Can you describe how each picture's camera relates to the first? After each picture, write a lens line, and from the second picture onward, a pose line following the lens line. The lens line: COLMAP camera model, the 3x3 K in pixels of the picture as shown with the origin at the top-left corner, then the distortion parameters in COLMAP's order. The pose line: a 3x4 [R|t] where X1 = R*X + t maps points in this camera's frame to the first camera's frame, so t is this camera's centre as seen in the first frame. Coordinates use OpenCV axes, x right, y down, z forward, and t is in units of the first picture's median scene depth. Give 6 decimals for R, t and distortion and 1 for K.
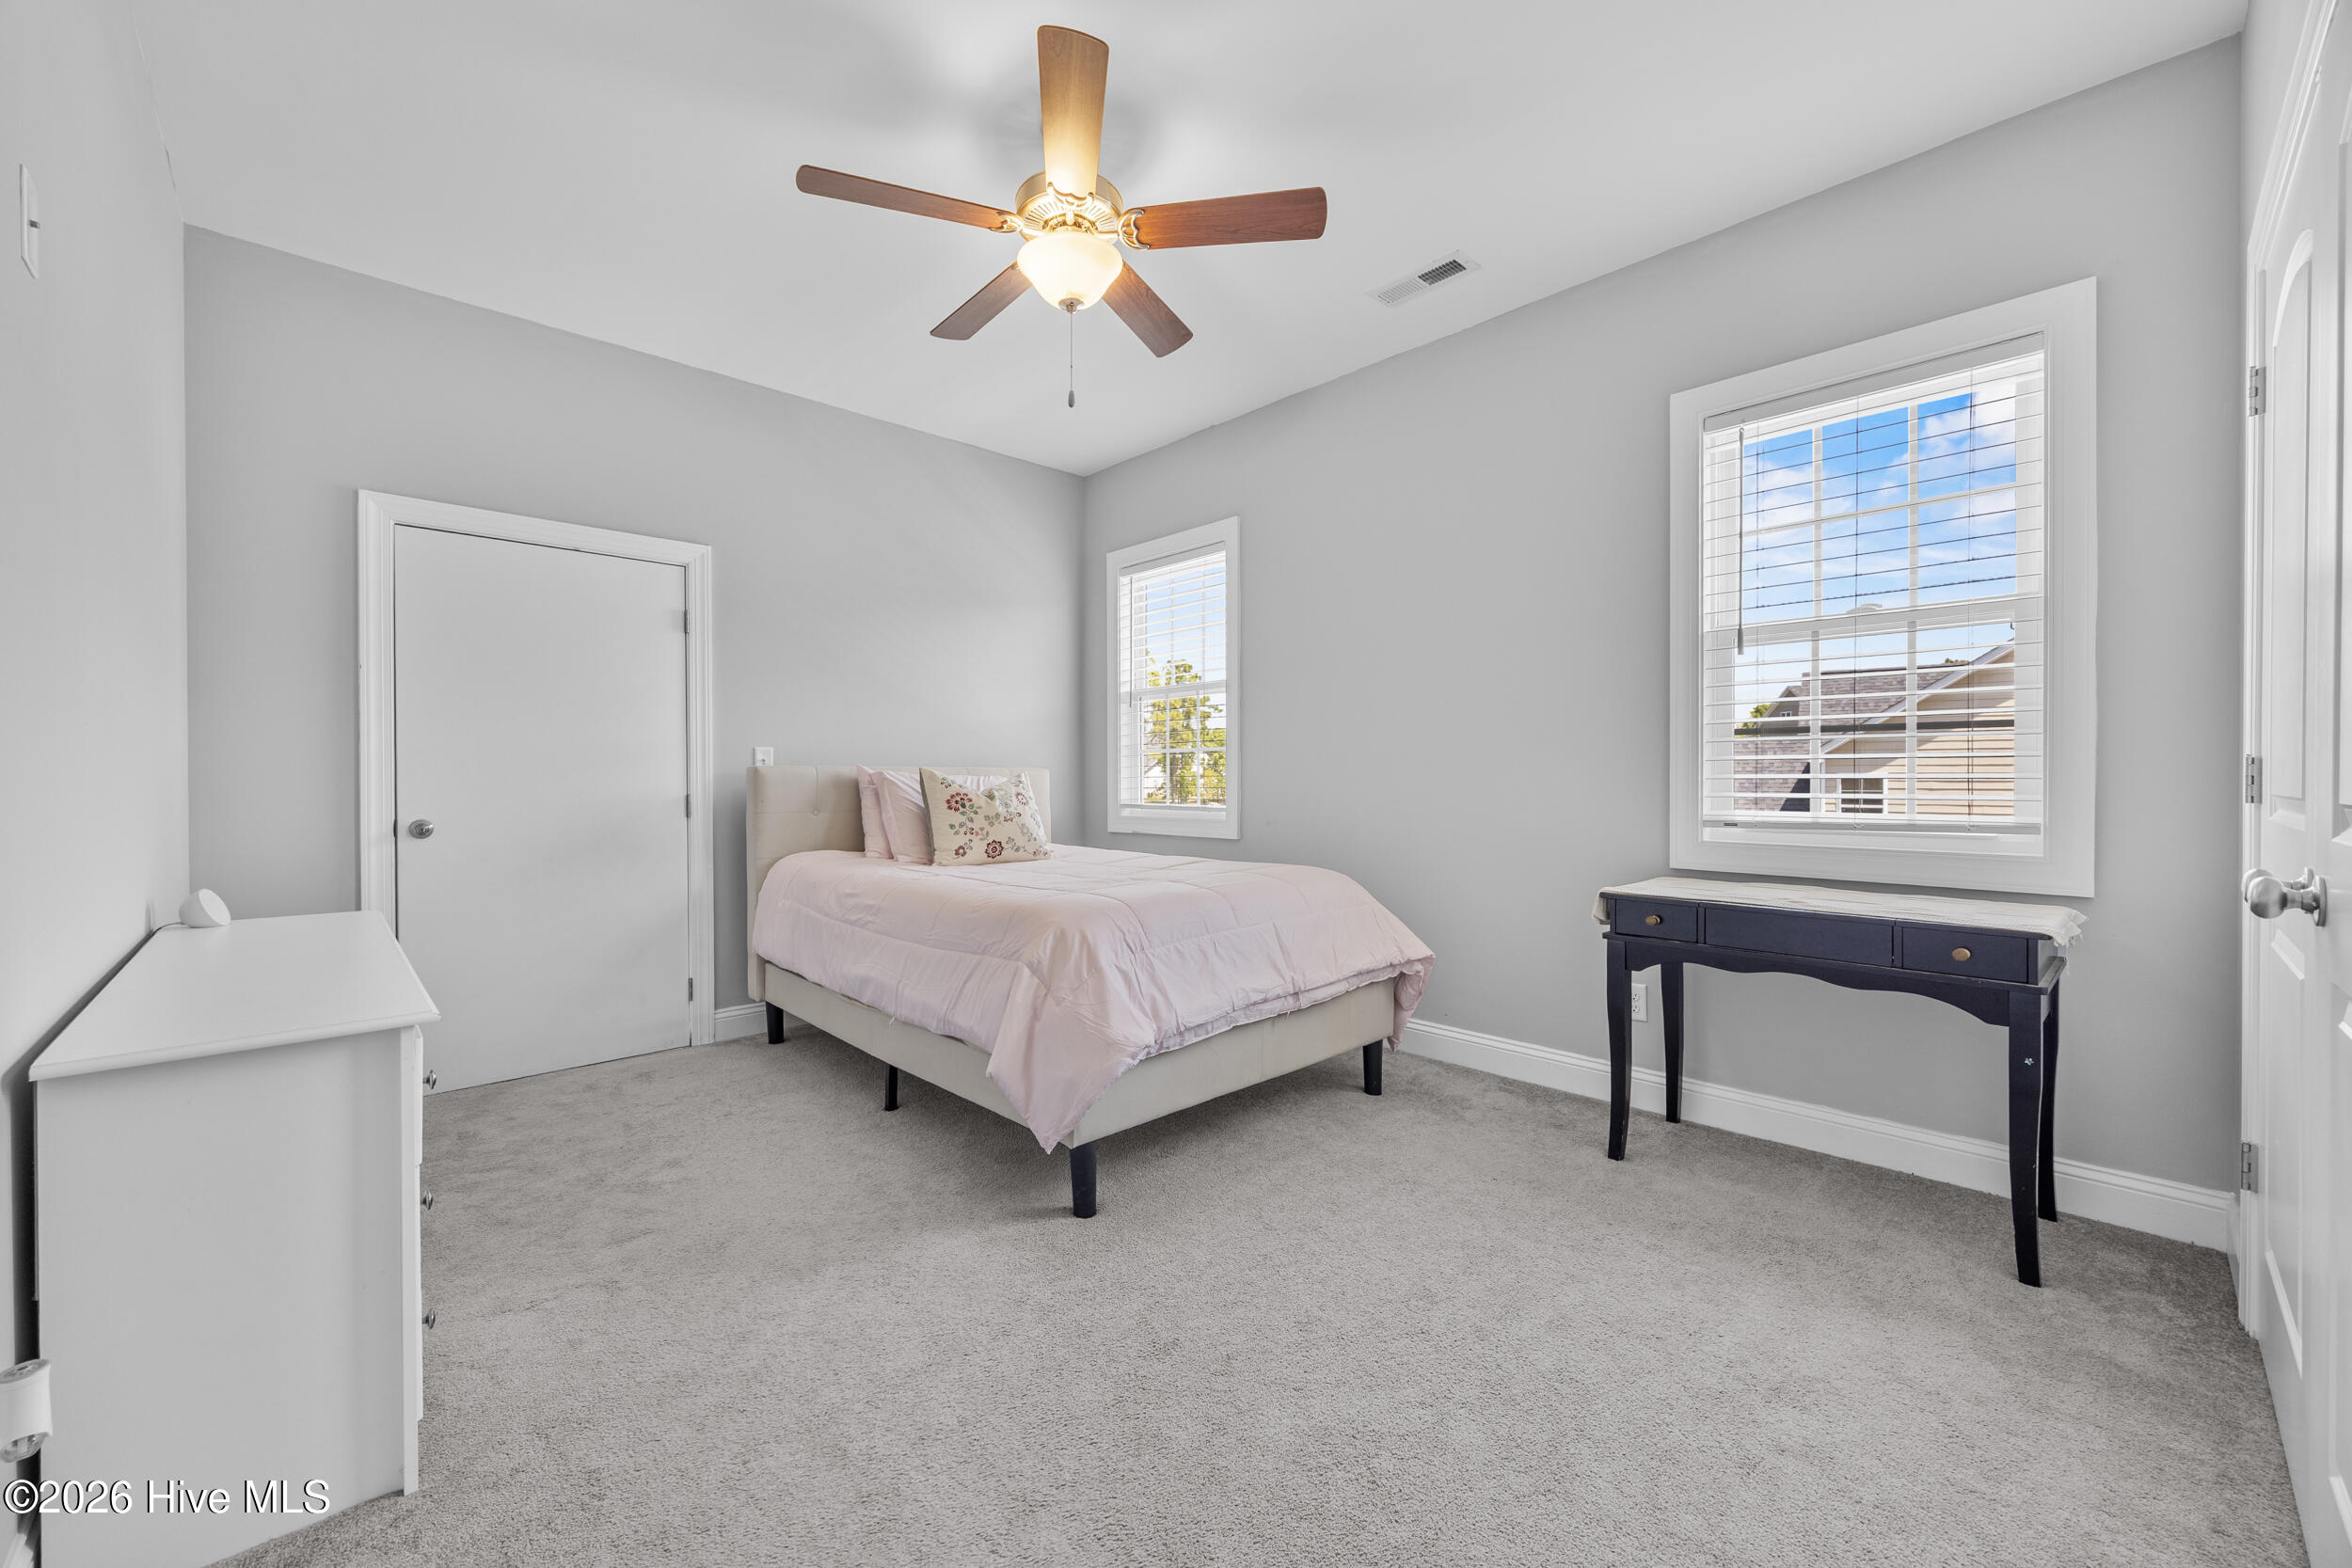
lens RADIAL K [[891.4, 0, 1185.9], [0, 891.4, 804.2], [0, 0, 1]] dist [-0.060432, 0.000043]
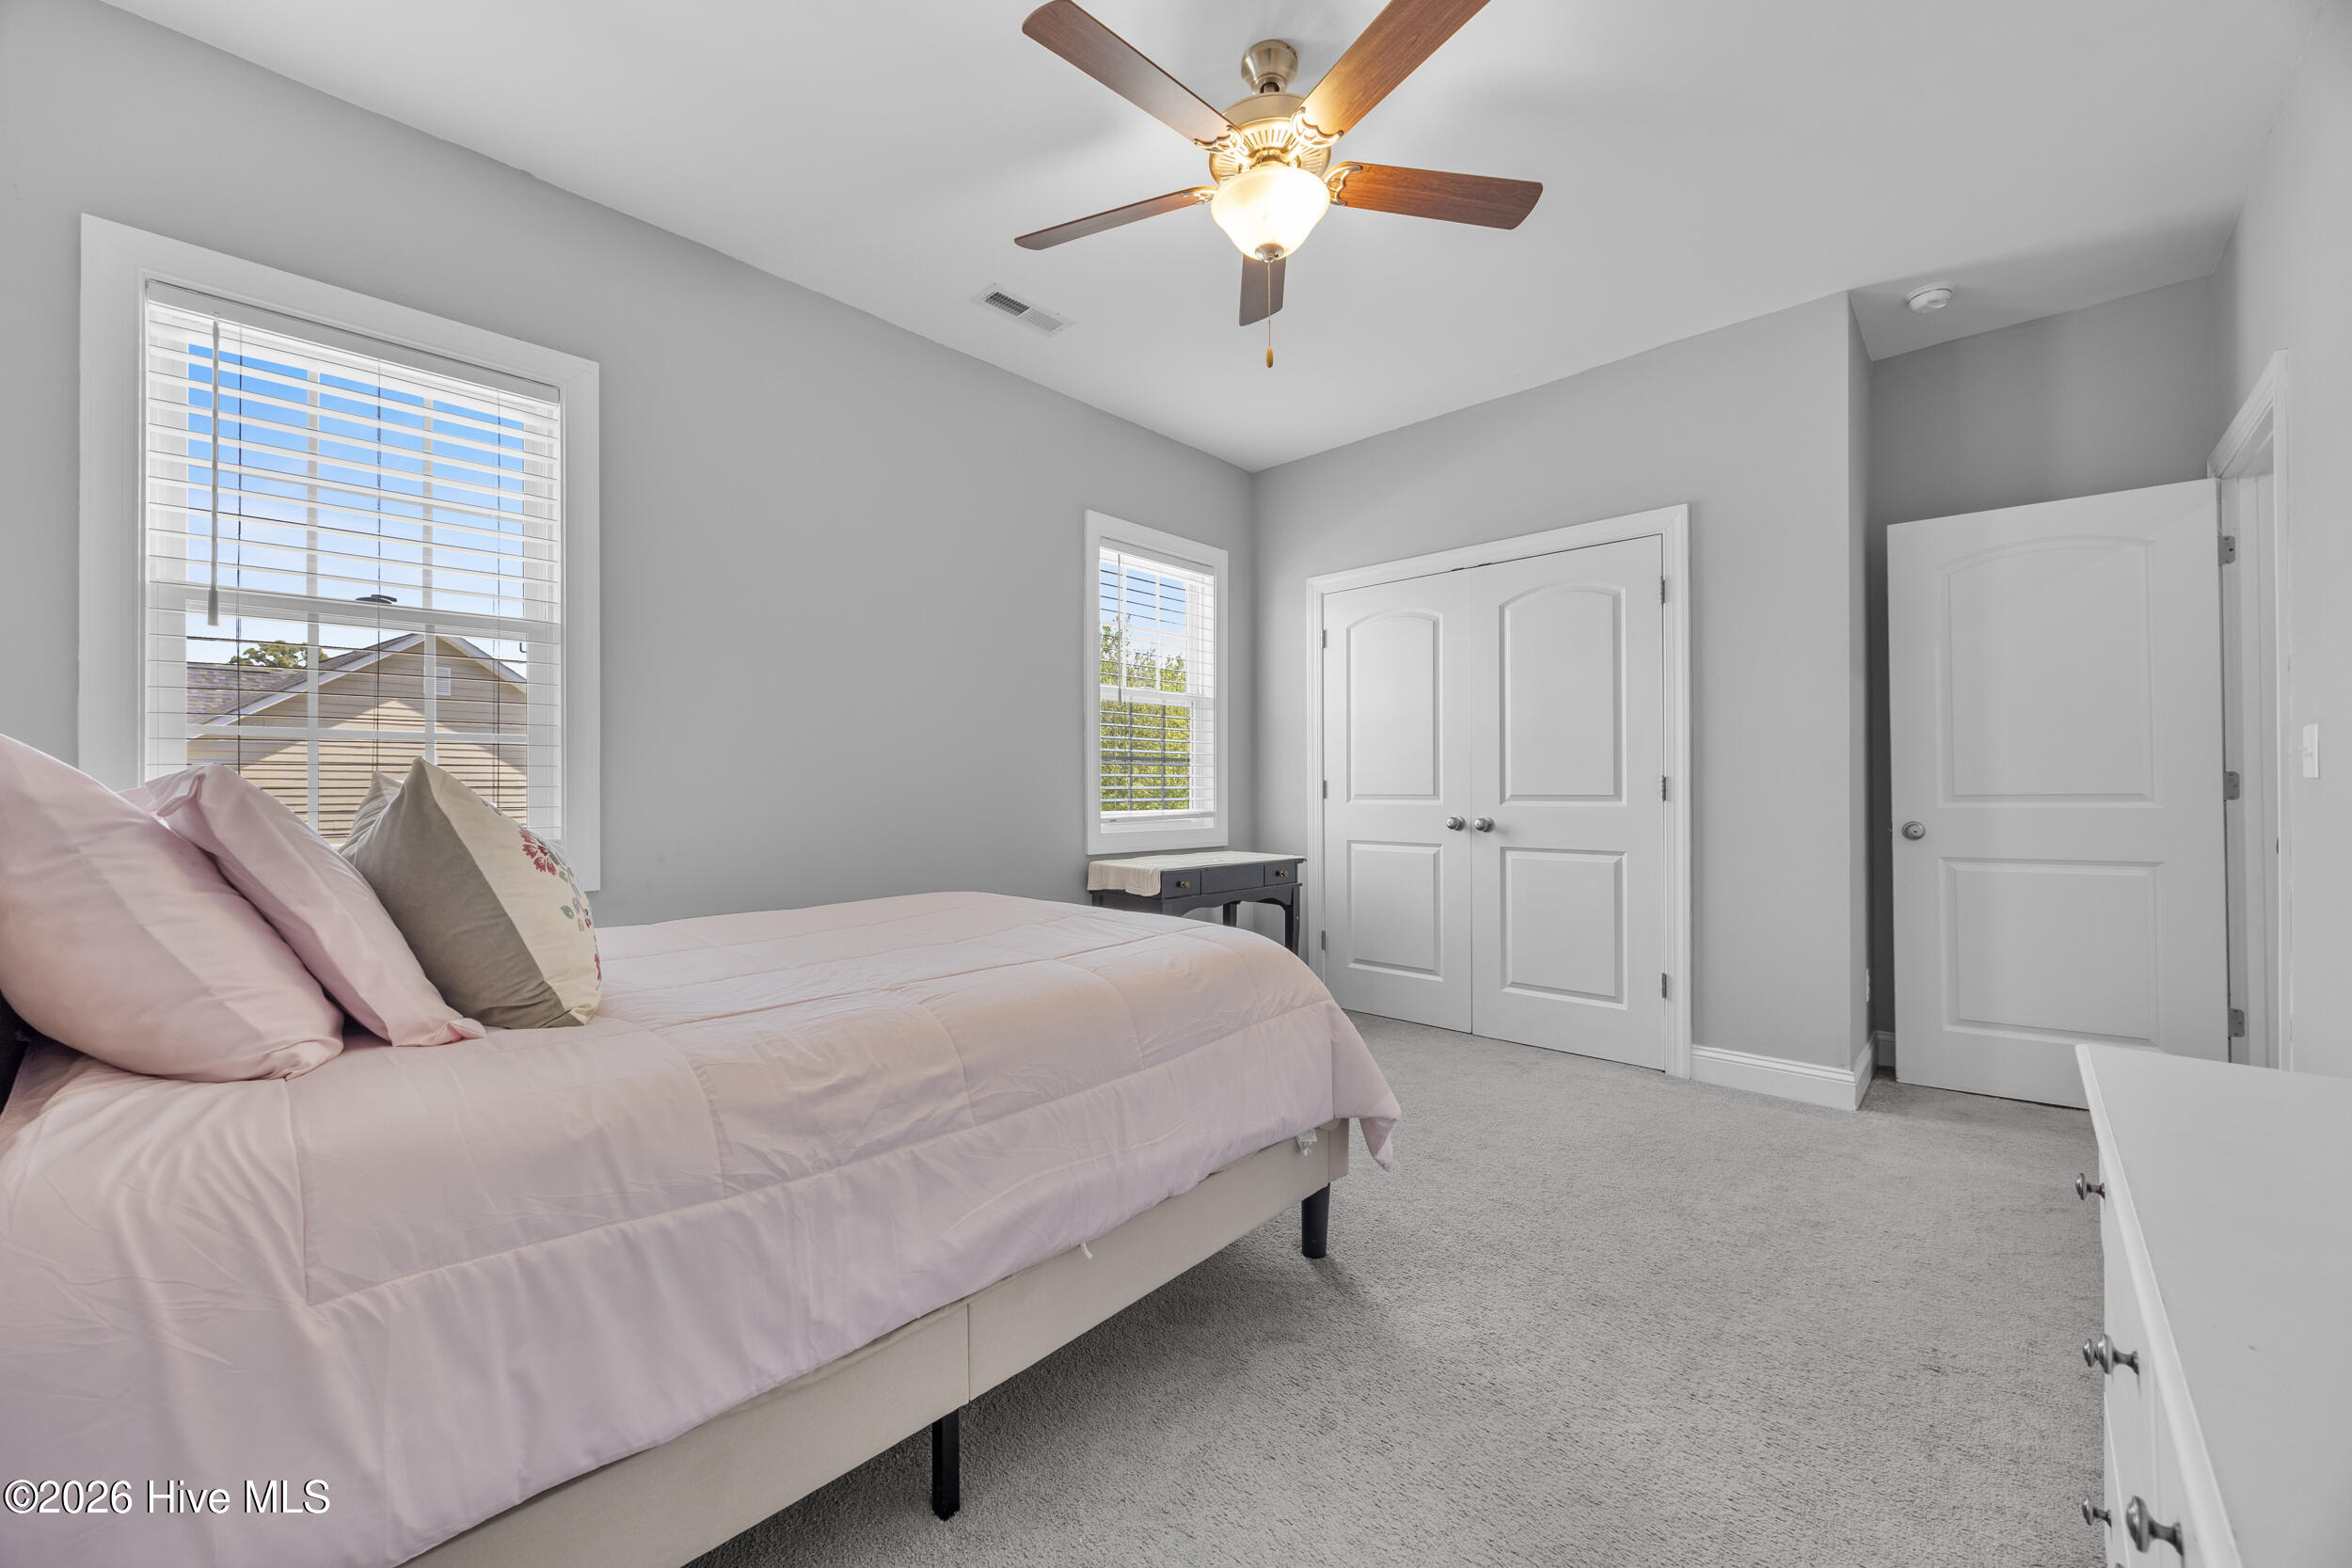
lens RADIAL K [[908.2, 0, 1163.2], [0, 908.2, 781.6], [0, 0, 1]] dist [0.001237, 0.000293]
pose [[-0.051349, 0.006282, 0.998661, -0.574254], [0.028064, 0.999594, -0.004845, -0.020560], [-0.998286, 0.027778, -0.051505, 0.631429]]
